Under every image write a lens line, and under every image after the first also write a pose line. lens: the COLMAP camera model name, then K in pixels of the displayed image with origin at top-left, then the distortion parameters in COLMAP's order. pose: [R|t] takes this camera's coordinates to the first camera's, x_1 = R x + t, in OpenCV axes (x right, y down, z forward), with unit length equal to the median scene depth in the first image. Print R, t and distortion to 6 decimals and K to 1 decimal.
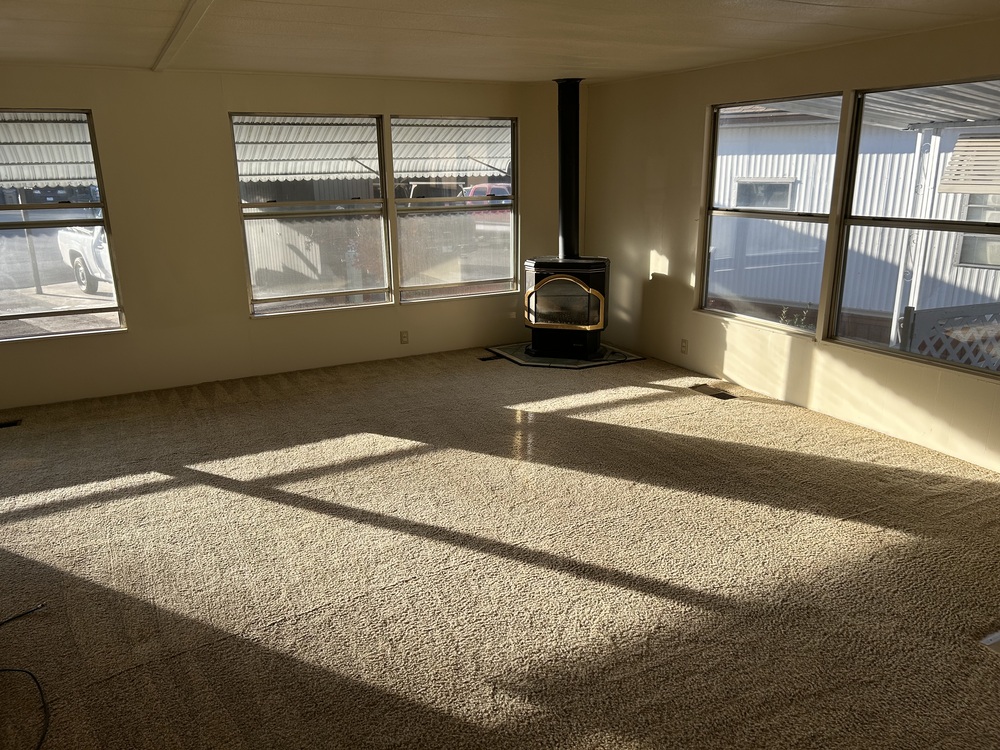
lens RADIAL K [[747.5, 0, 500.0], [0, 747.5, 375.0], [0, 0, 1]] dist [0.040223, -0.000014]
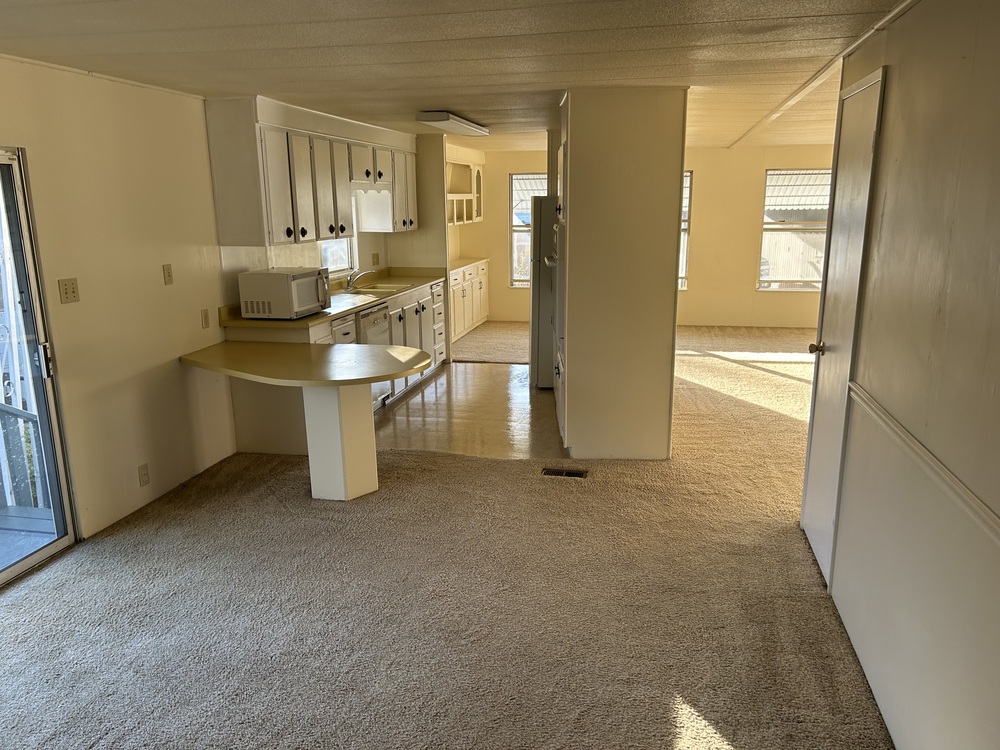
lens RADIAL K [[747.5, 0, 500.0], [0, 747.5, 375.0], [0, 0, 1]] dist [0.040223, -0.000014]
pose [[0.769886, 0.153249, -0.619508, 0.299586], [-0.175913, 0.984093, 0.024823, 0.172078], [0.613458, 0.089869, 0.784598, -0.654387]]
